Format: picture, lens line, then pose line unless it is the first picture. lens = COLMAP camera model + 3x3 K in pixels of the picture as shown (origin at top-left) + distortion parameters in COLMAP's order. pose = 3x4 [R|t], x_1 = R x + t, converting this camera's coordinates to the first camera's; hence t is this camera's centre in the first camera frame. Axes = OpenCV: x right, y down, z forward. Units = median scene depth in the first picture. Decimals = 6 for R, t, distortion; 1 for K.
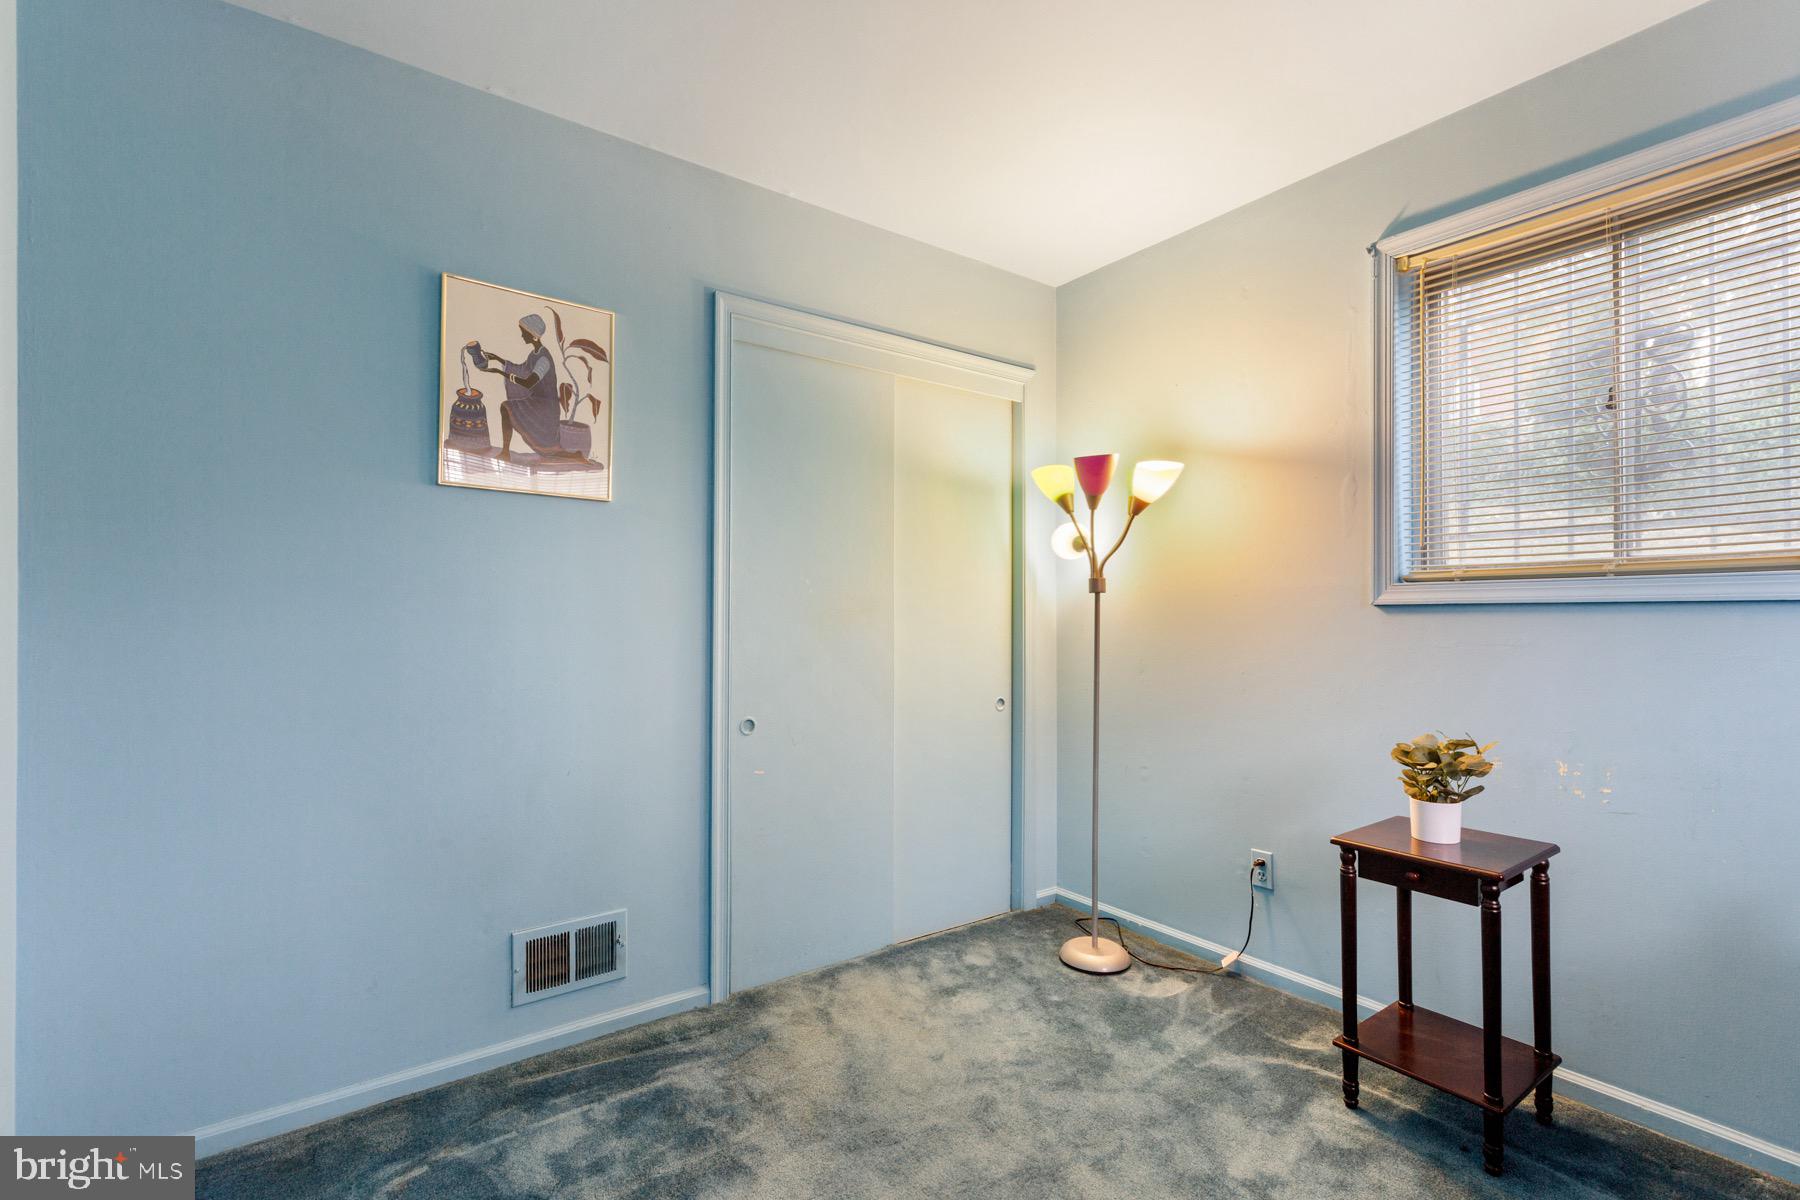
lens RADIAL K [[814.5, 0, 896.9], [0, 814.5, 606.6], [0, 0, 1]] dist [0.002820, -0.000724]
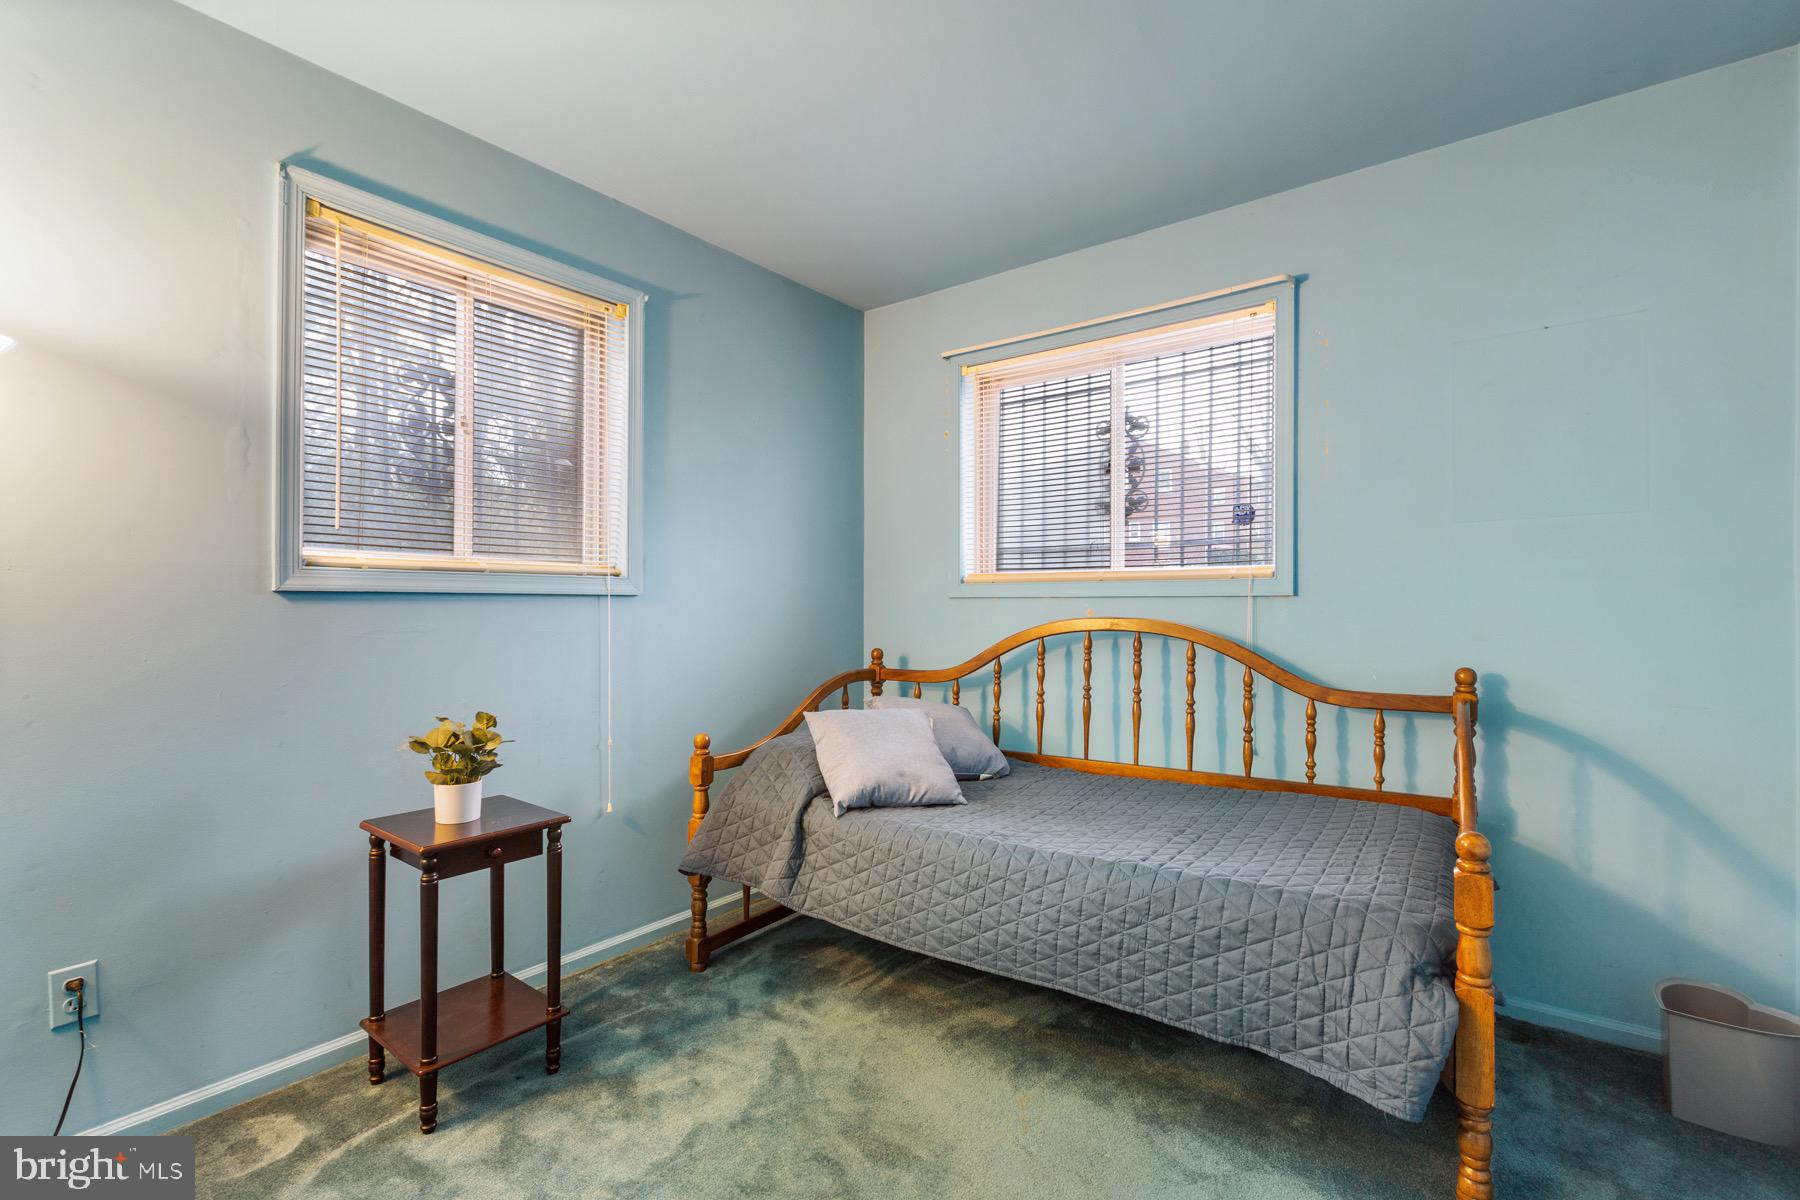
lens RADIAL K [[814.5, 0, 895.6], [0, 814.5, 601.4], [0, 0, 1]] dist [0.002820, -0.000724]
pose [[-0.285458, 0.006598, 0.958369, -0.487925], [-0.012696, 0.999863, -0.010666, 0.012011], [-0.958307, -0.015212, -0.285335, 0.759661]]
